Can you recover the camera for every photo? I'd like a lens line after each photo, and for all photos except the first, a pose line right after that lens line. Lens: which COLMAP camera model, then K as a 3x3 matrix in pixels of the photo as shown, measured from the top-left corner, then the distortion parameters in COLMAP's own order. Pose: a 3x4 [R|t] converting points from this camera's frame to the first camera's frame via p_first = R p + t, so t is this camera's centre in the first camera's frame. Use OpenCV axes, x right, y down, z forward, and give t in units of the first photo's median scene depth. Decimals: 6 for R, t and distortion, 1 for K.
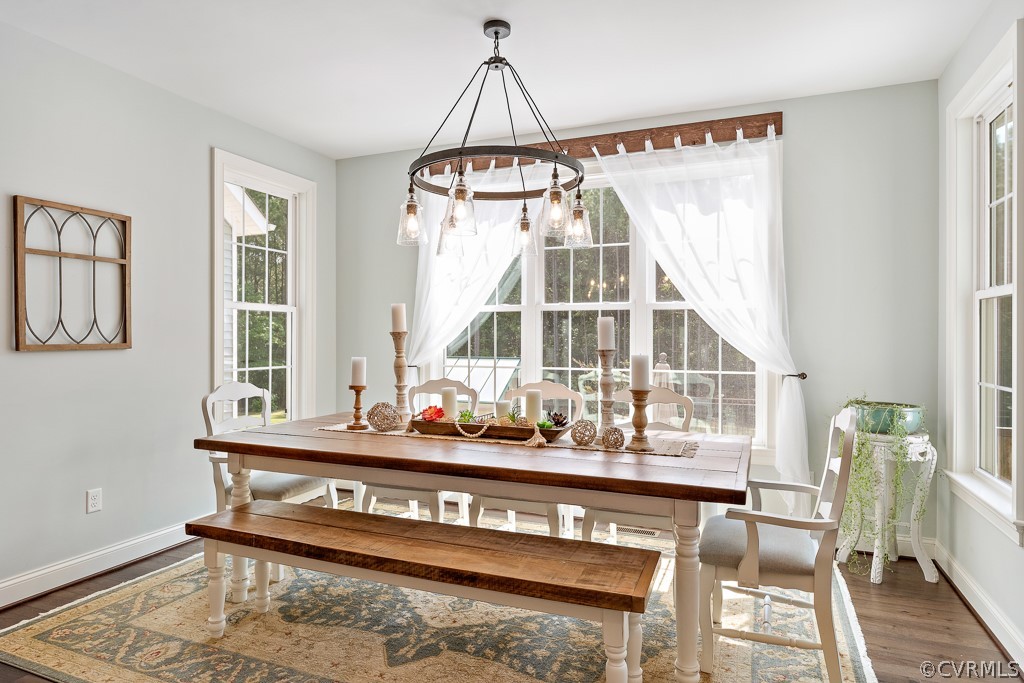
lens RADIAL K [[604.0, 0, 514.9], [0, 604.0, 336.1], [0, 0, 1]] dist [-0.004269, -0.000560]
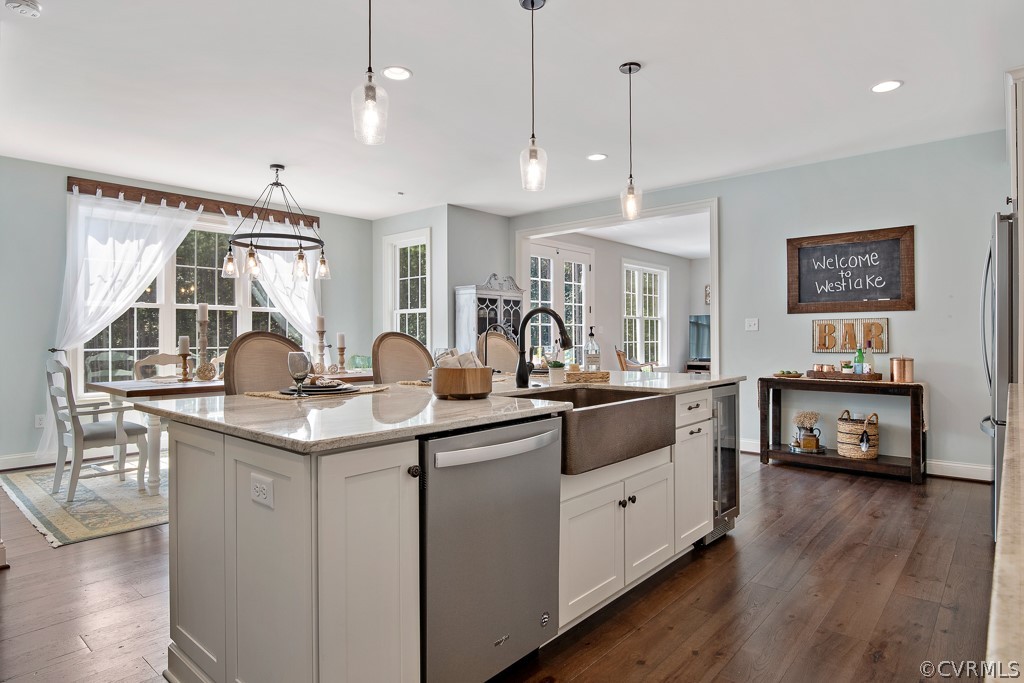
lens RADIAL K [[575.6, 0, 517.9], [0, 575.6, 338.7], [0, 0, 1]] dist [-0.020862, -0.000227]
pose [[0.321931, -0.007592, 0.946733, -1.091862], [0.002060, 0.999971, 0.007318, 0.024813], [-0.946761, -0.000405, 0.321937, -0.242279]]
